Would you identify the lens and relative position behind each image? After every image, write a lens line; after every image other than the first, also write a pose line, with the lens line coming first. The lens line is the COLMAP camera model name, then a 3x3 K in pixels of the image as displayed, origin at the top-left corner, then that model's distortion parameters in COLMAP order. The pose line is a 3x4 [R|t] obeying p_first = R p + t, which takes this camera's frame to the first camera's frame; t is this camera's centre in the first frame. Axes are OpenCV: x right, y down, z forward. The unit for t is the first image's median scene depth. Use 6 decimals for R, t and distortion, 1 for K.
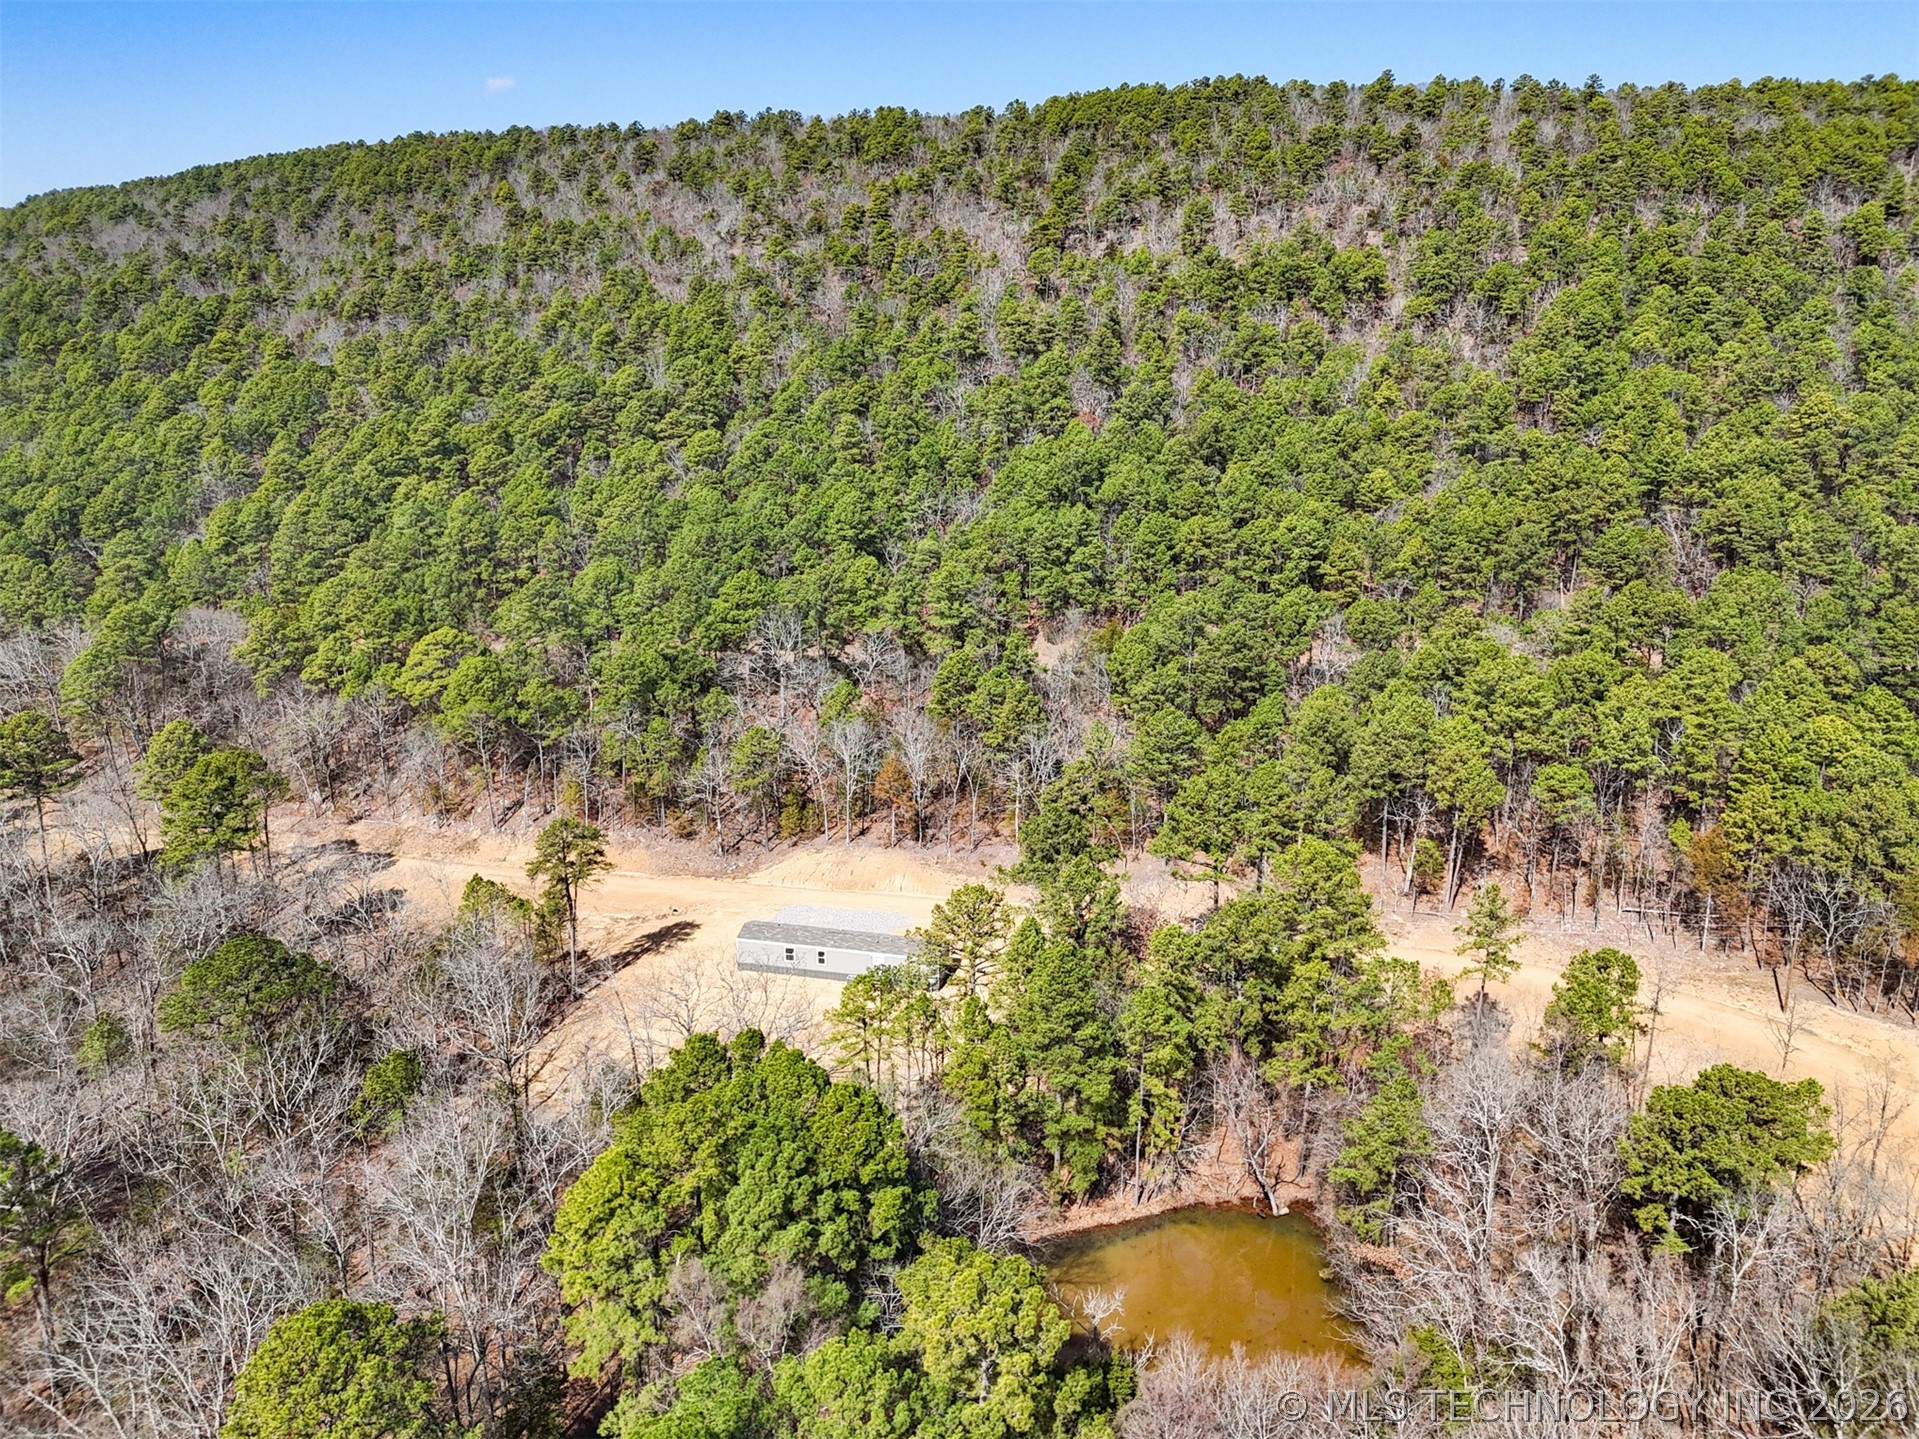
lens RADIAL K [[1374.1, 0, 959.5], [0, 1374.1, 719.5], [0, 0, 1]] dist [0.008471, 0.001407]
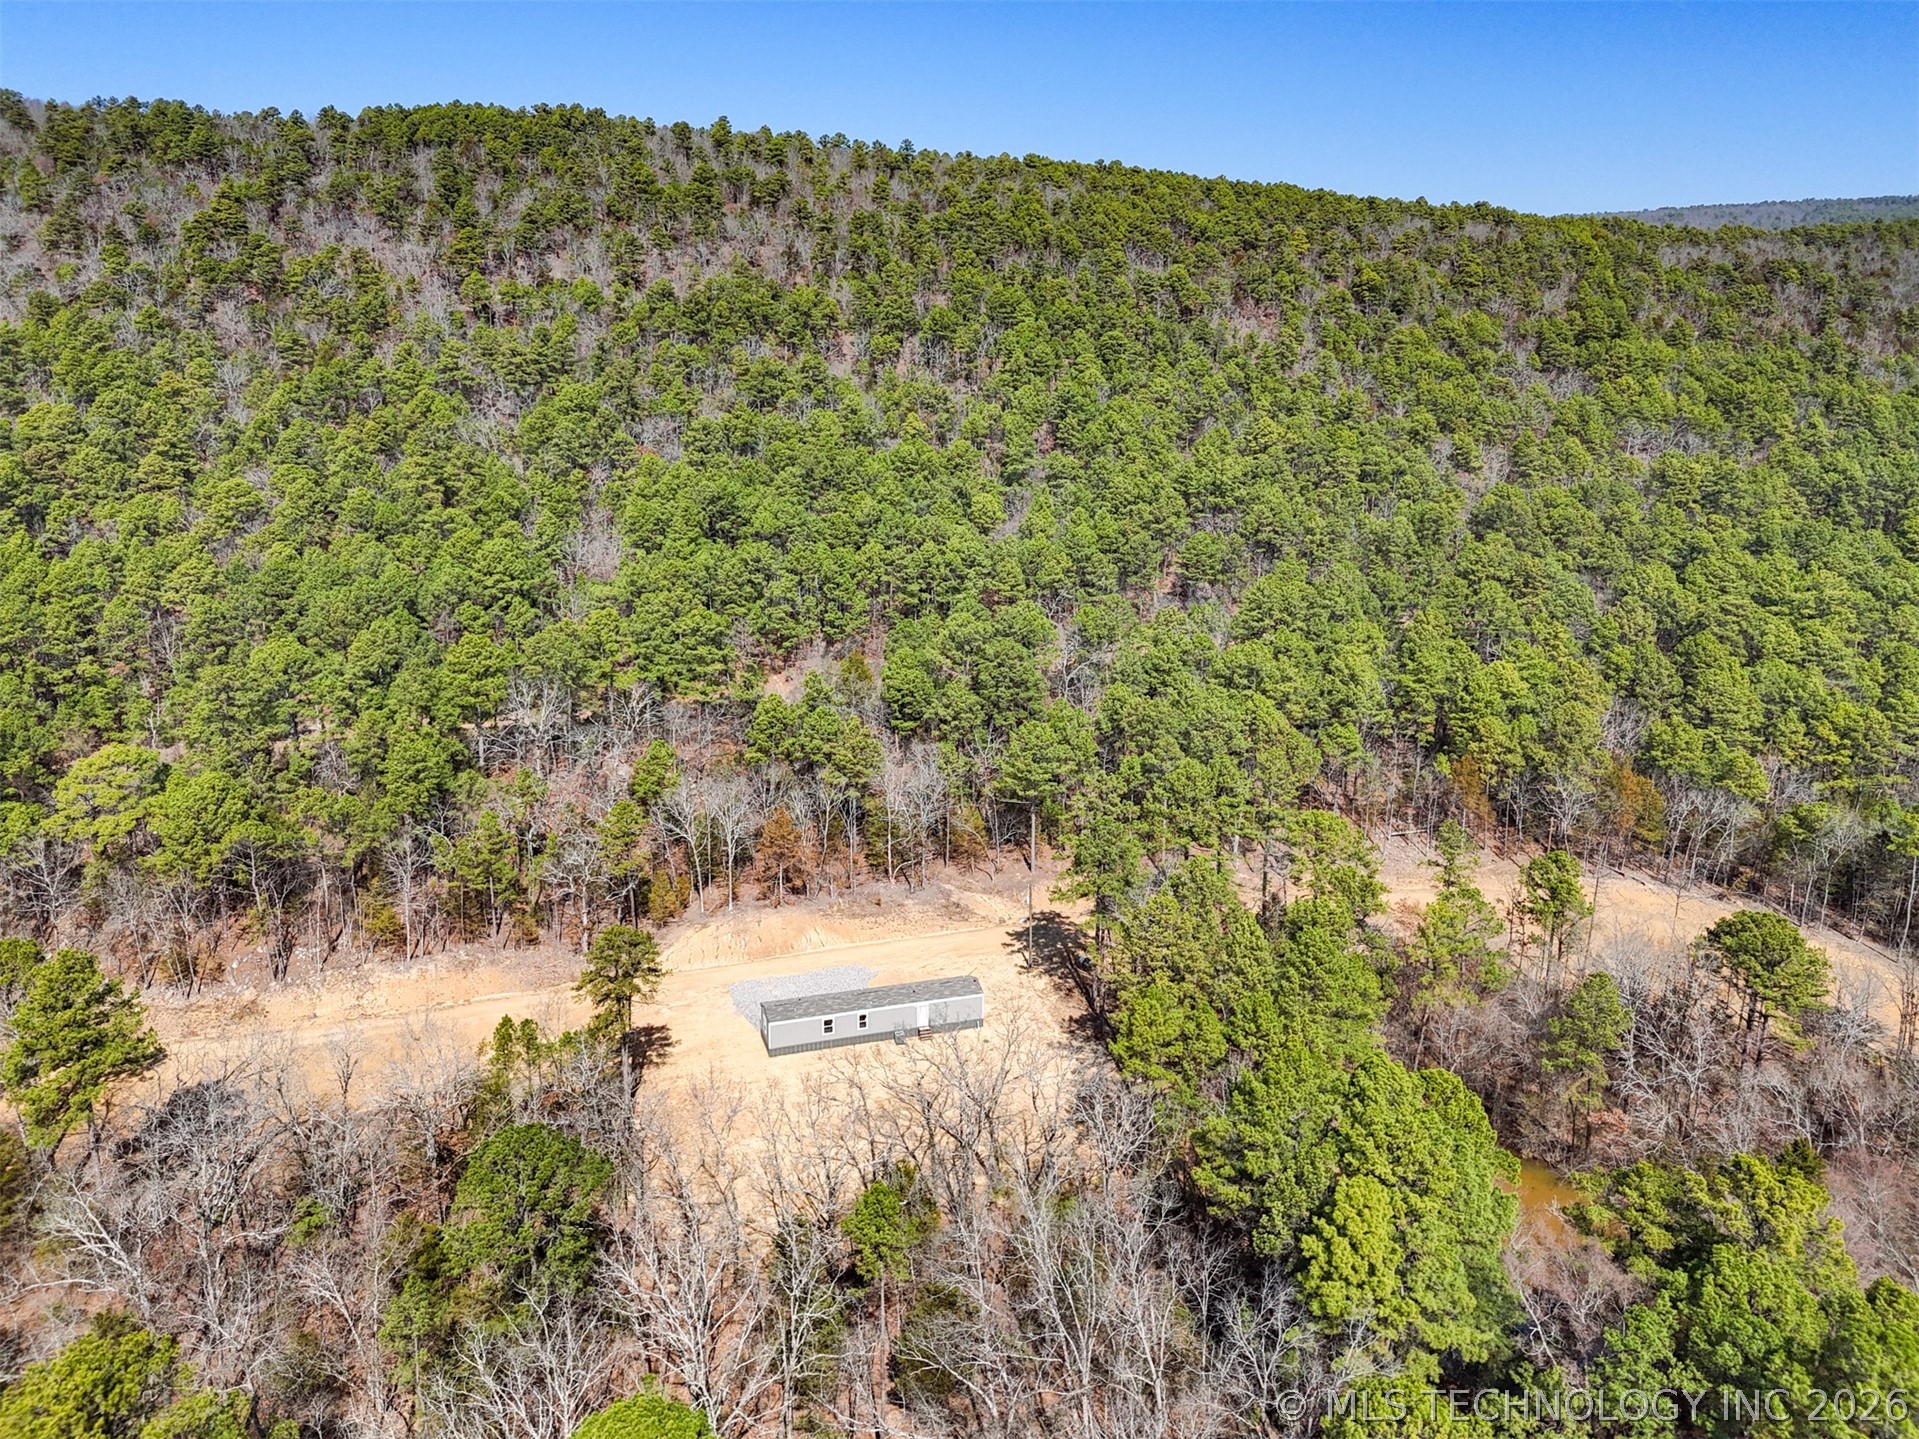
lens RADIAL K [[1413.9, 0, 953.2], [0, 1413.9, 713.9], [0, 0, 1]] dist [0.049469, -0.047762]
pose [[0.855840, -0.117022, 0.503828, -0.170587], [0.137080, 0.990556, -0.002783, -0.006960], [-0.498745, 0.071447, 0.863799, 0.044666]]
